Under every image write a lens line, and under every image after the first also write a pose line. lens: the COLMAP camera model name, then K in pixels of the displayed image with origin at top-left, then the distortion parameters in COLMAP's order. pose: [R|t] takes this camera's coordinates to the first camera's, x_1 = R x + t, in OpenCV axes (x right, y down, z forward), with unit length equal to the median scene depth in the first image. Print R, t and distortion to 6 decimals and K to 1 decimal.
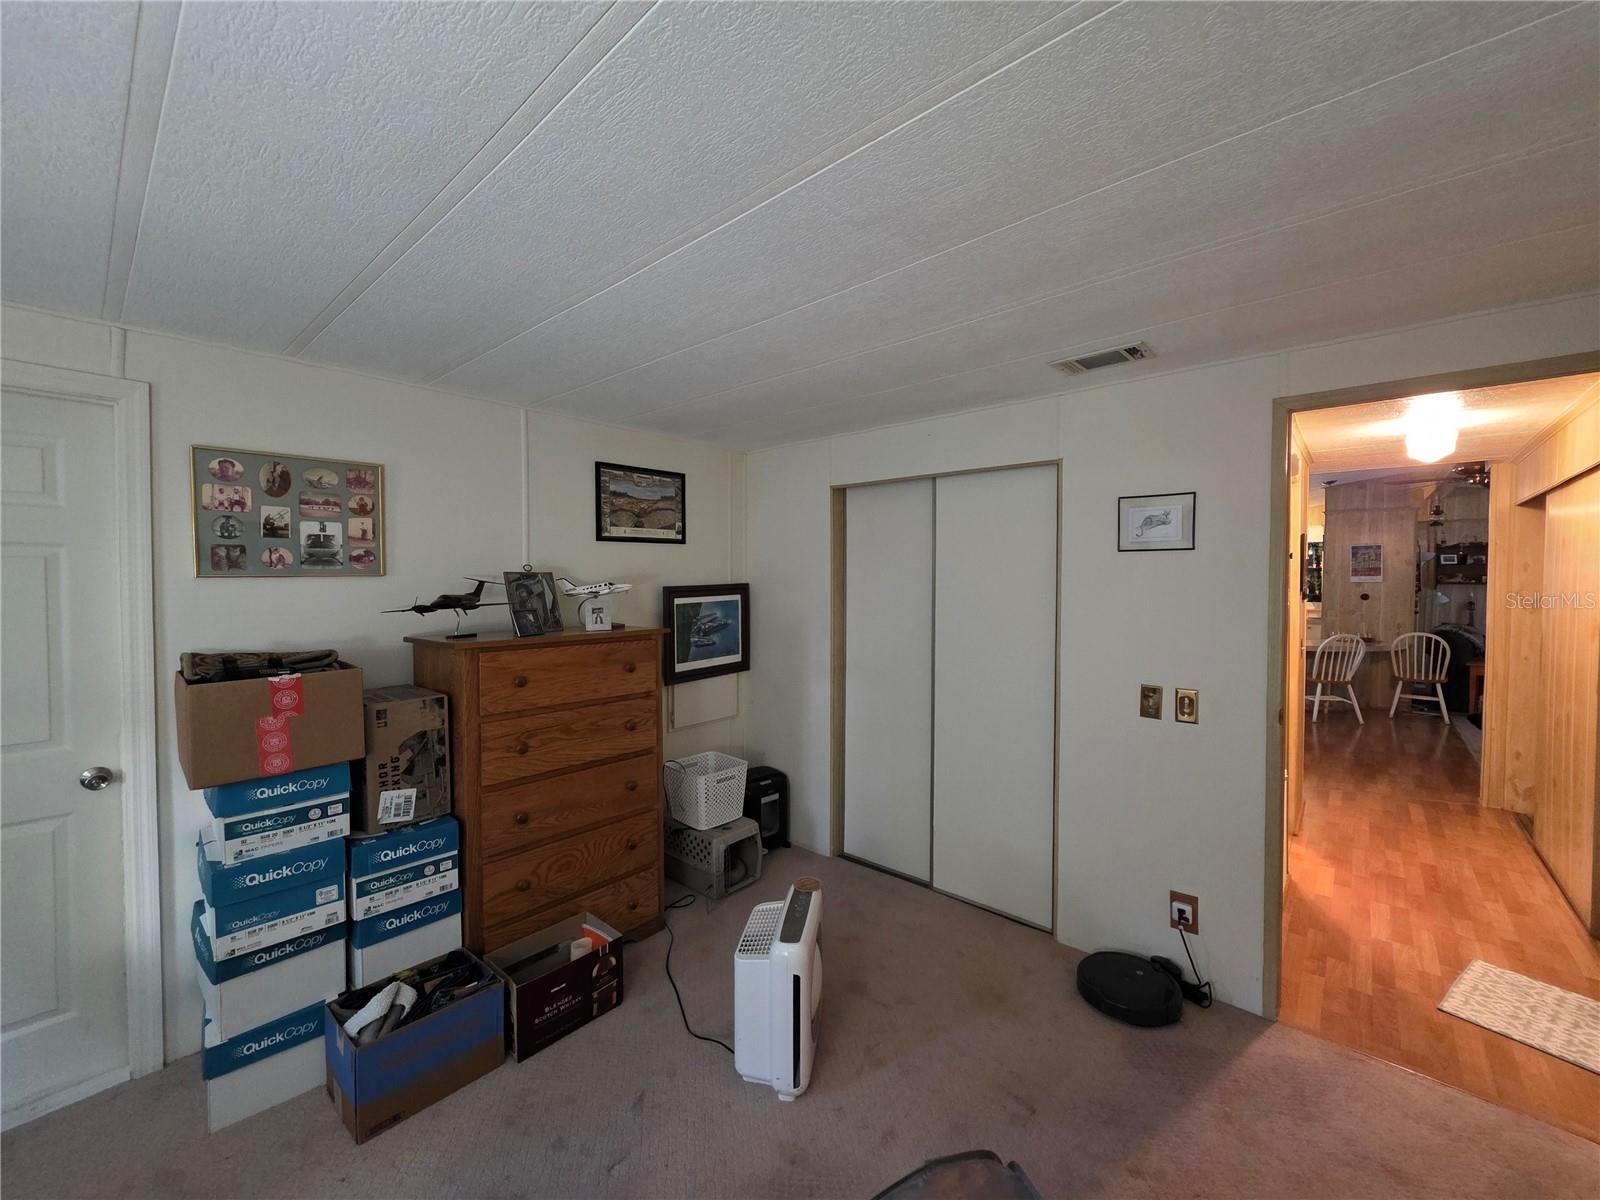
lens RADIAL K [[635.0, 0, 799.0], [0, 635.0, 593.1], [0, 0, 1]] dist [-0.000066, 0.000714]
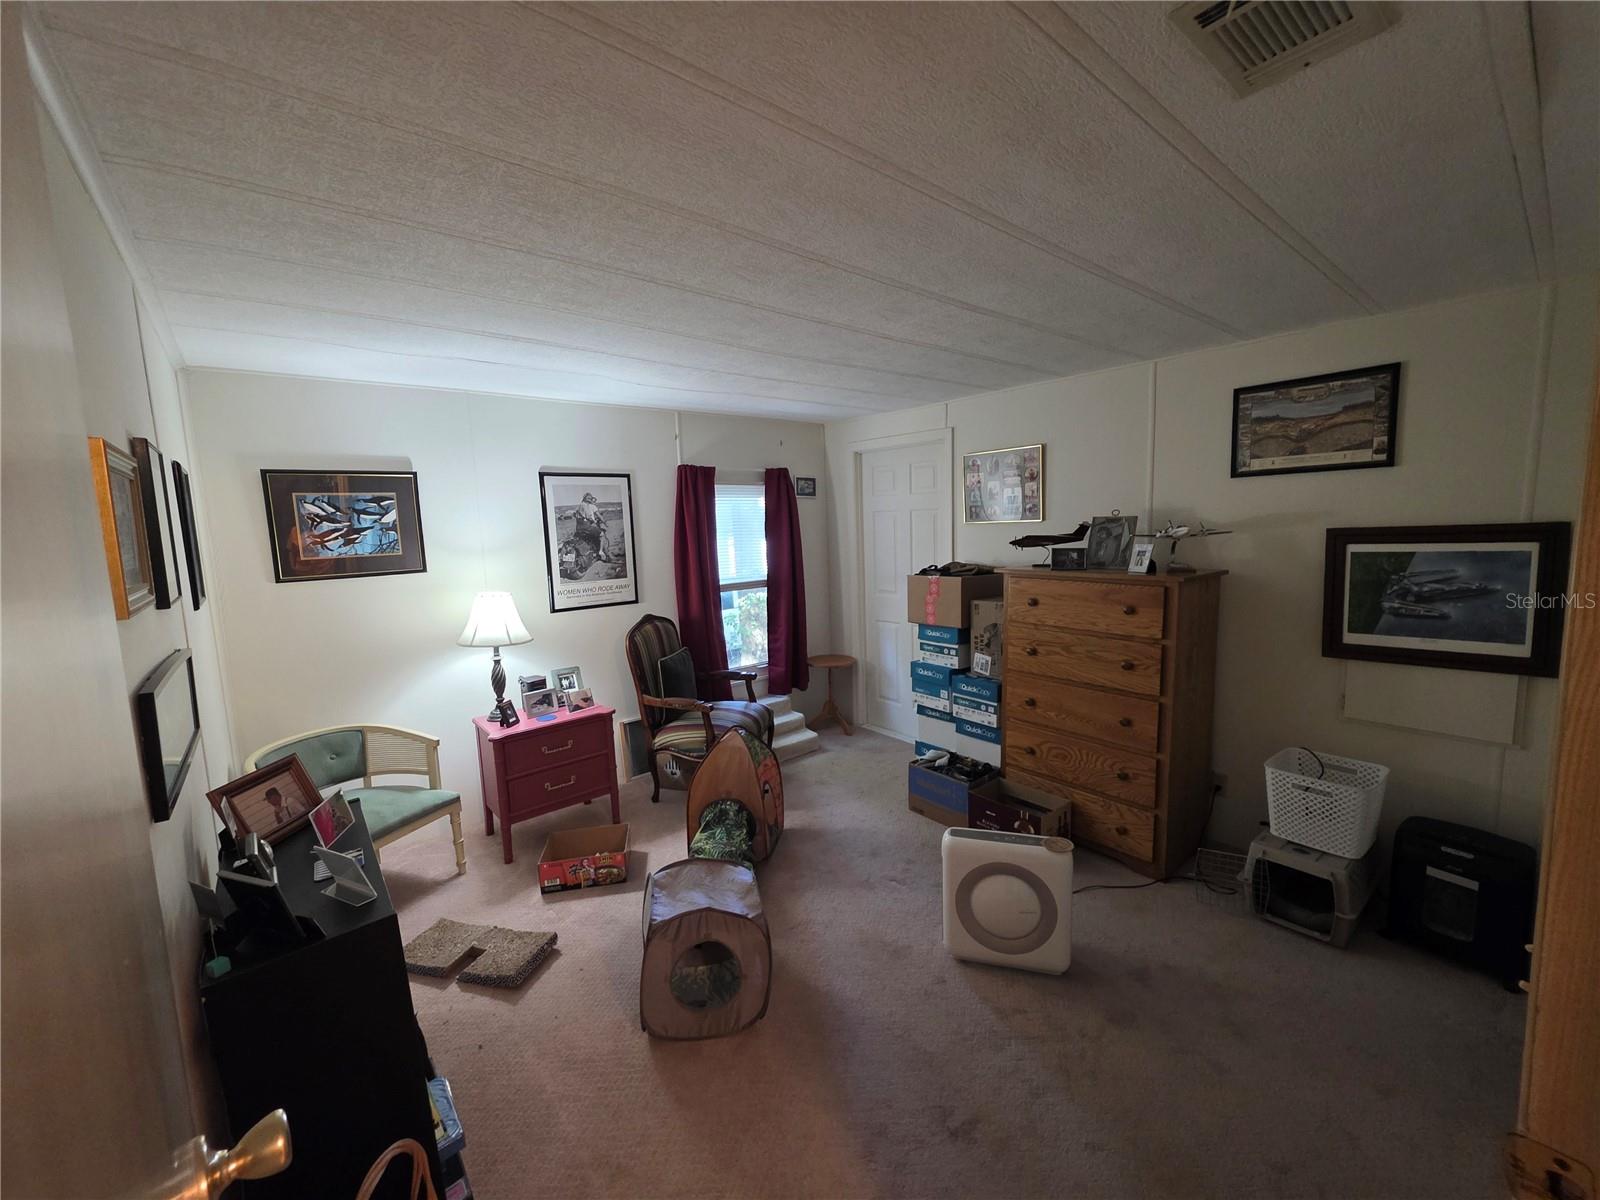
lens RADIAL K [[635.0, 0, 801.8], [0, 635.0, 592.7], [0, 0, 1]] dist [-0.000066, 0.000714]
pose [[-0.149668, 0.116783, -0.981815, 0.899437], [0.007396, 0.993105, 0.116998, -0.038420], [0.988709, 0.010250, -0.149500, 0.682737]]
